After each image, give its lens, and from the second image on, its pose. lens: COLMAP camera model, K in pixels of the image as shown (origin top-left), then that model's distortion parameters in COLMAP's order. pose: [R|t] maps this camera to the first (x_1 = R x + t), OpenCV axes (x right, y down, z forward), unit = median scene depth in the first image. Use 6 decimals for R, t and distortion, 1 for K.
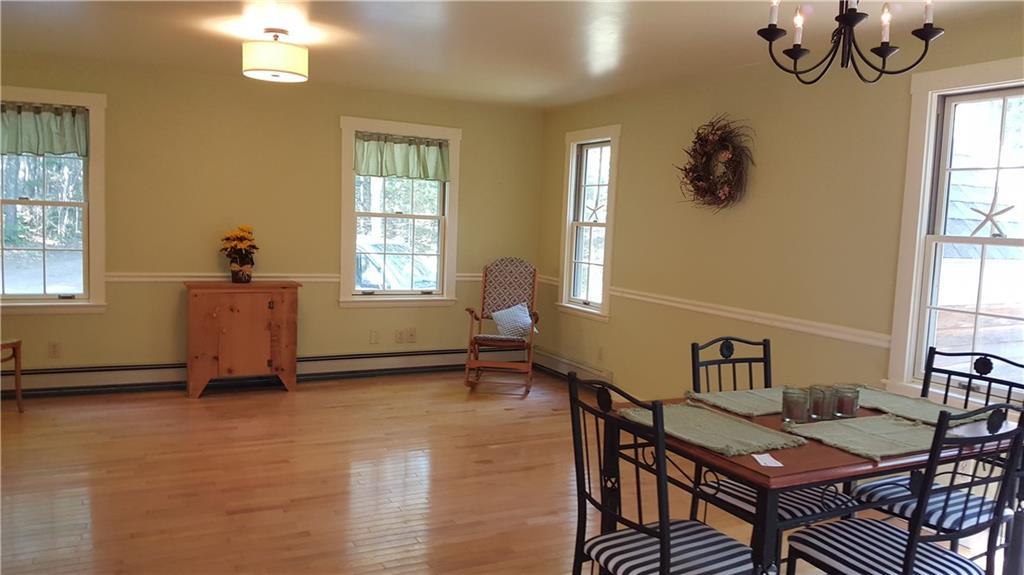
lens RADIAL K [[763.5, 0, 513.4], [0, 763.5, 291.7], [0, 0, 1]] dist [0.094572, -0.213888]
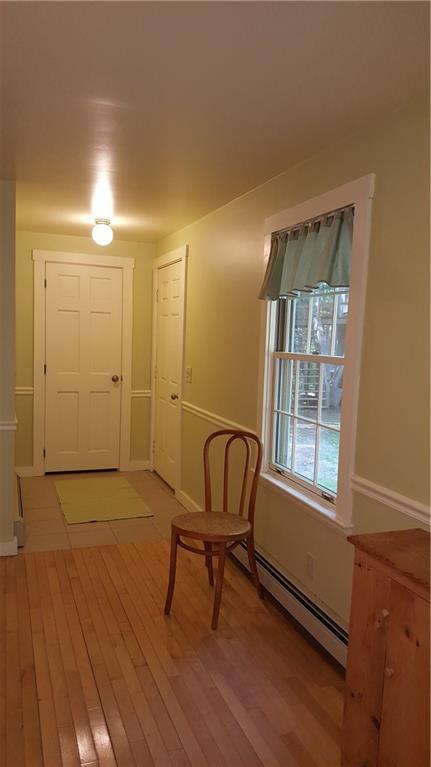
lens RADIAL K [[573.3, 0, 213.8], [0, 573.3, 393.2], [0, 0, 1]] dist [0.122651, -0.227424]
pose [[-0.139395, 0.055584, -0.988676, -0.057875], [-0.138483, 0.987518, 0.075044, -0.087993], [0.980506, 0.147375, -0.129958, 0.782500]]
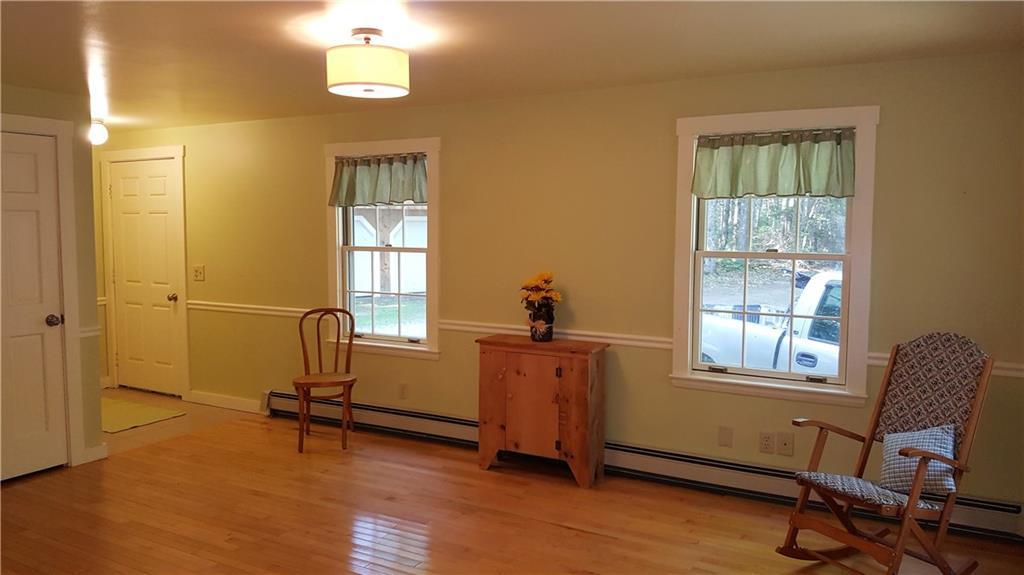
lens RADIAL K [[765.5, 0, 512.0], [0, 765.5, 287.5], [0, 0, 1]] dist [0.122651, -0.227424]
pose [[0.540766, 0.027830, -0.840713, 0.277408], [-0.064984, 0.997848, -0.008767, -0.051312], [0.838659, 0.059373, 0.541410, 0.455442]]
